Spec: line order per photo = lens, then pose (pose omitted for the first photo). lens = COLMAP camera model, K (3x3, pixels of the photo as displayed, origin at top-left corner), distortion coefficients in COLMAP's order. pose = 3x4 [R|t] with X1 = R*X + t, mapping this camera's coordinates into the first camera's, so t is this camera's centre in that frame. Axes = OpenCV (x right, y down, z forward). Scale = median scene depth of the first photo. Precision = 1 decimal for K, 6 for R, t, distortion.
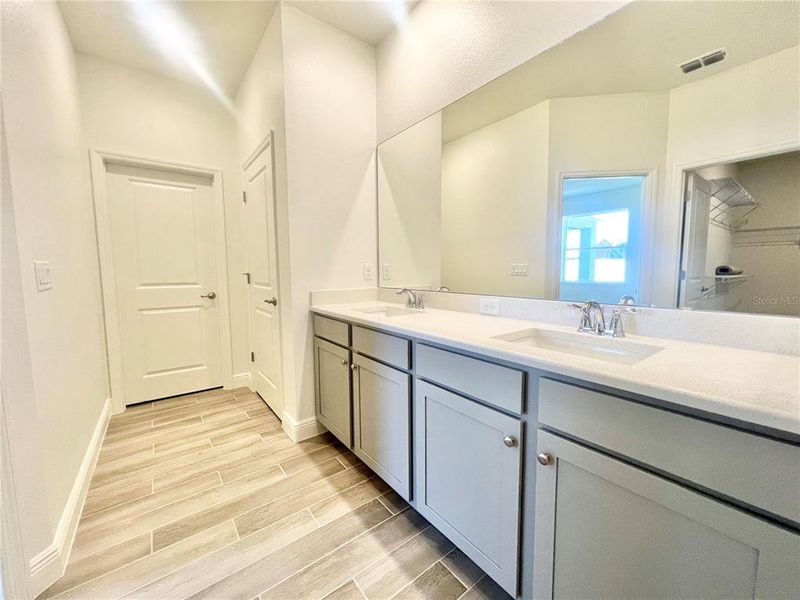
lens RADIAL K [[319.8, 0, 397.5], [0, 319.8, 300.3], [0, 0, 1]] dist [-0.003909, 0.000550]
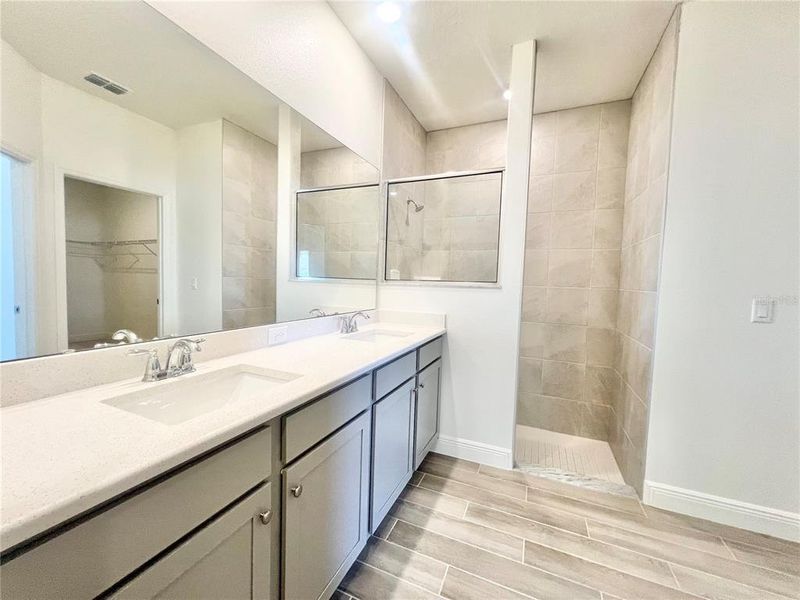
lens RADIAL K [[319.8, 0, 399.1], [0, 319.8, 298.8], [0, 0, 1]] dist [-0.003909, 0.000550]
pose [[-0.484859, -0.056669, 0.872755, -0.728918], [0.053760, 0.994080, 0.094413, -0.163805], [-0.872939, 0.092697, -0.478942, 1.185323]]
